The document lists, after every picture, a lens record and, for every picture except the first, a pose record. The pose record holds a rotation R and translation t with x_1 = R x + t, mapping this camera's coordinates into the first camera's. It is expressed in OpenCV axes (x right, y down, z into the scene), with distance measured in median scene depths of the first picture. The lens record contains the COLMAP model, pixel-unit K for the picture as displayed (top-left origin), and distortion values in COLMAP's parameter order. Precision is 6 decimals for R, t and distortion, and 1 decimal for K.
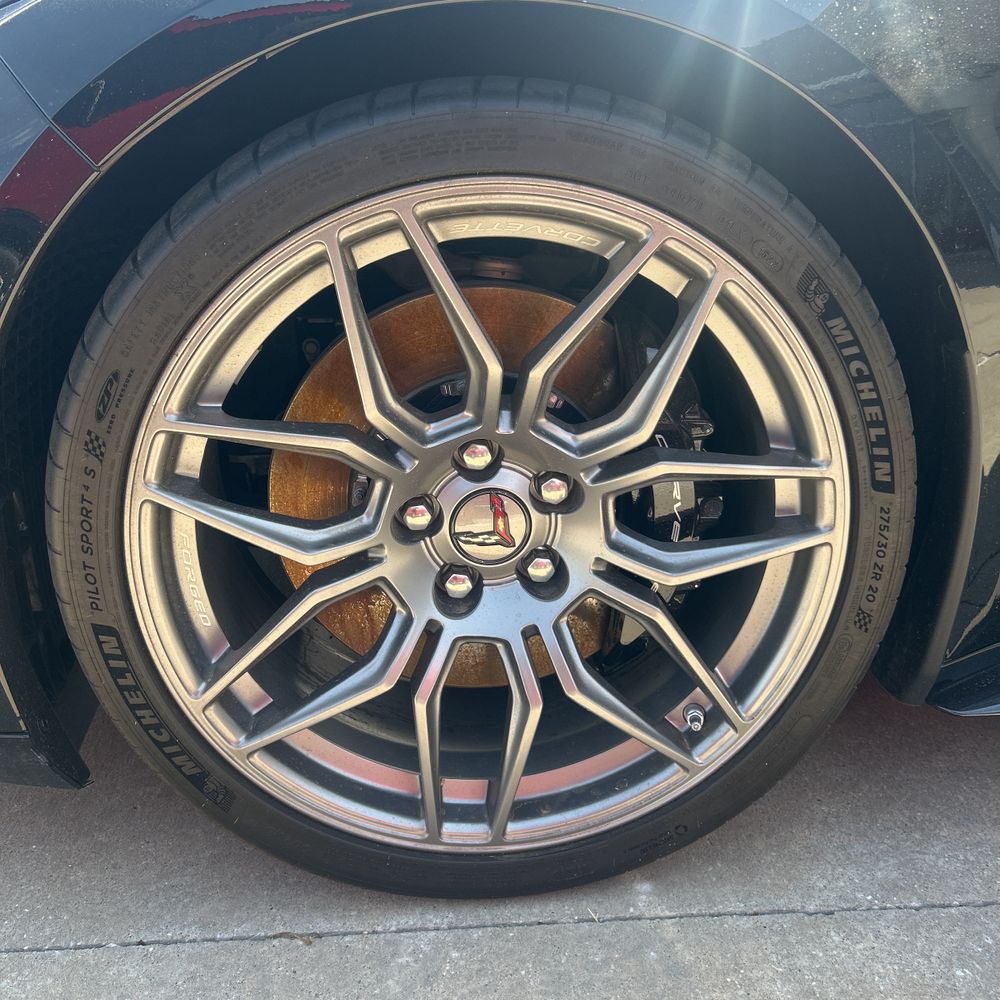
lens RADIAL K [[994.4, 0, 500.4], [0, 994.4, 506.0], [0, 0, 1]] dist [0.083298, -0.194804]
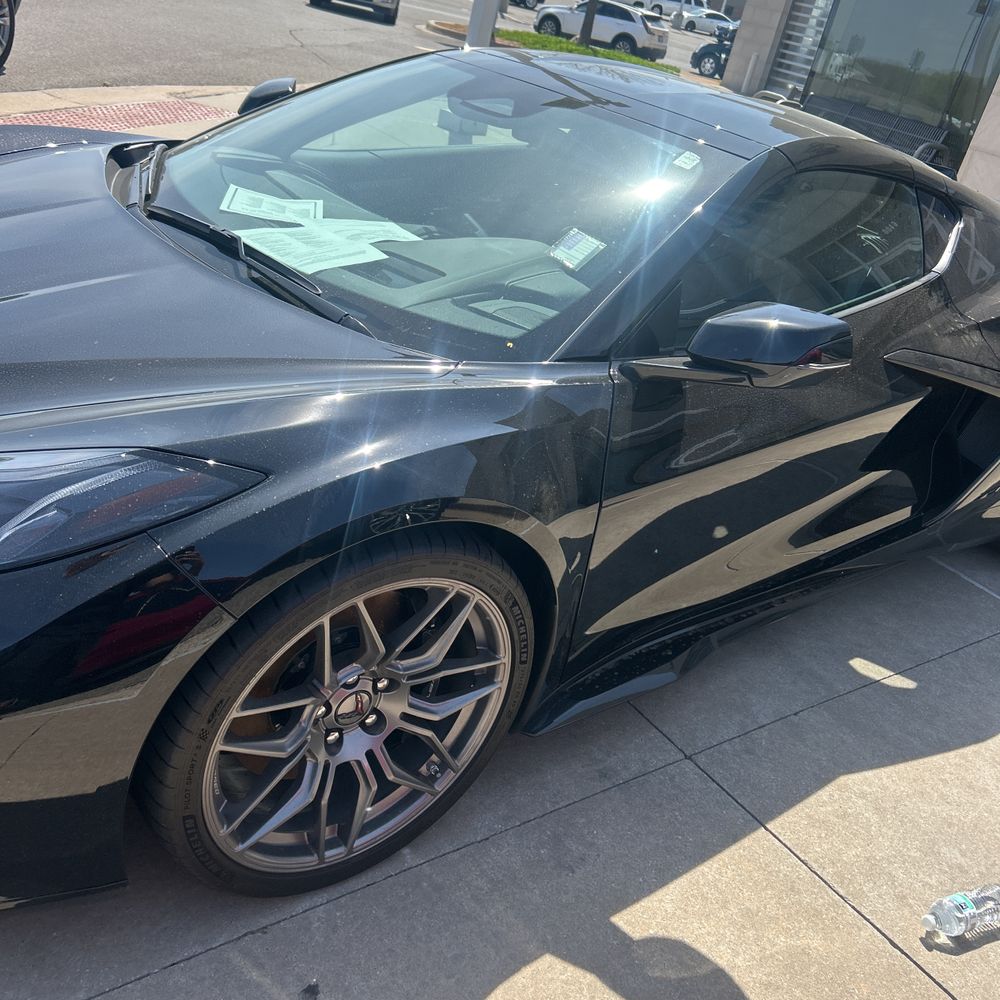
lens RADIAL K [[999.1, 0, 515.7], [0, 999.1, 499.5], [0, 0, 1]] dist [0.032515, -0.030555]
pose [[0.817788, -0.084544, 0.569276, -0.821145], [-0.012938, 0.986201, 0.165048, -0.700674], [-0.575374, -0.142339, 0.805409, -0.699287]]
